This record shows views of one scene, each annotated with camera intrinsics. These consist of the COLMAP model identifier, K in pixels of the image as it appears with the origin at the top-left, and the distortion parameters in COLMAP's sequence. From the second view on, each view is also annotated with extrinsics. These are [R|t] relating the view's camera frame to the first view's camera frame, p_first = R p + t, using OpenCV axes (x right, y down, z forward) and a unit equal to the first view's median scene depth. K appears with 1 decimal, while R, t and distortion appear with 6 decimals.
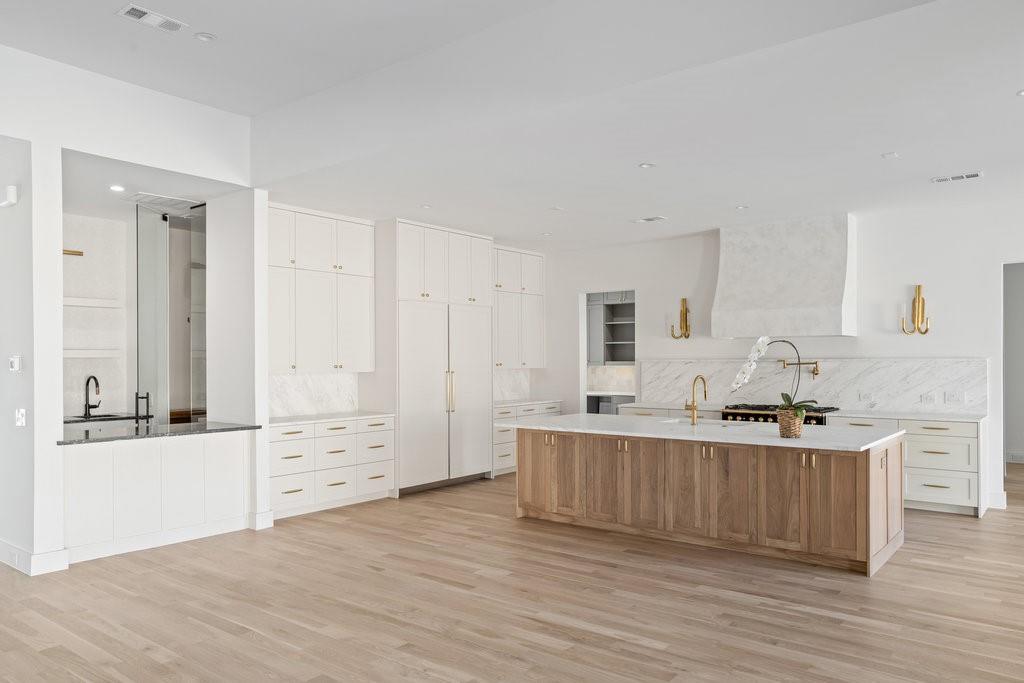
lens RADIAL K [[699.8, 0, 513.0], [0, 699.8, 359.1], [0, 0, 1]] dist [-0.005670, 0.002365]
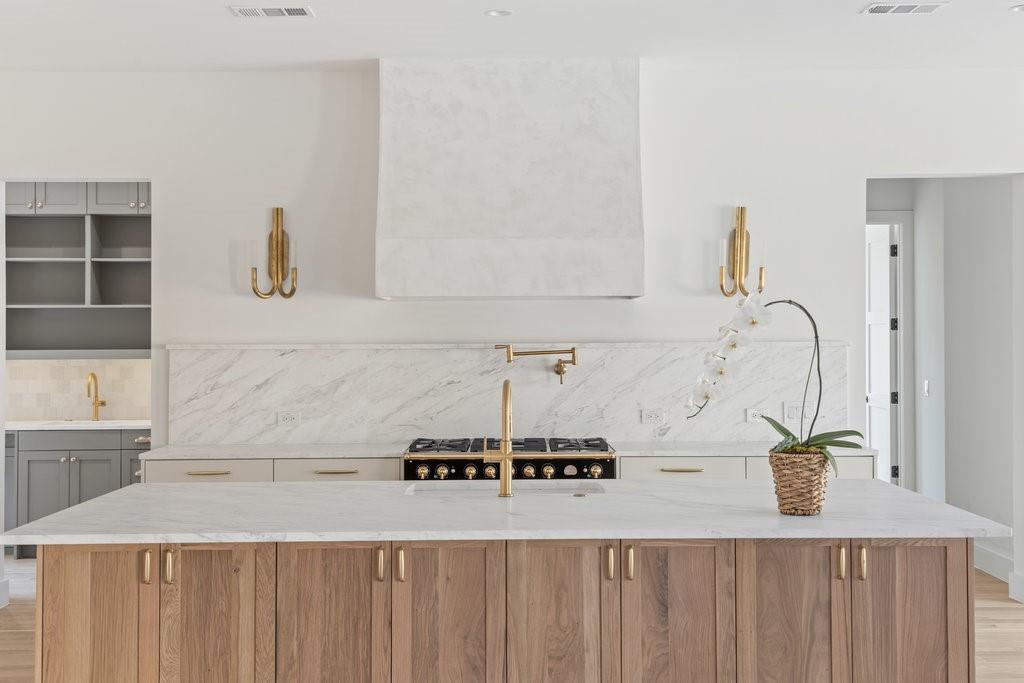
lens RADIAL K [[1314.0, 0, 512.0], [0, 1314.0, 341.5], [0, 0, 1]] dist [0.087686, 0.007446]
pose [[0.788881, -0.000551, 0.614546, -0.187675], [0.002405, 0.999995, -0.002190, 0.000571], [-0.614542, 0.003205, 0.788878, 0.292977]]
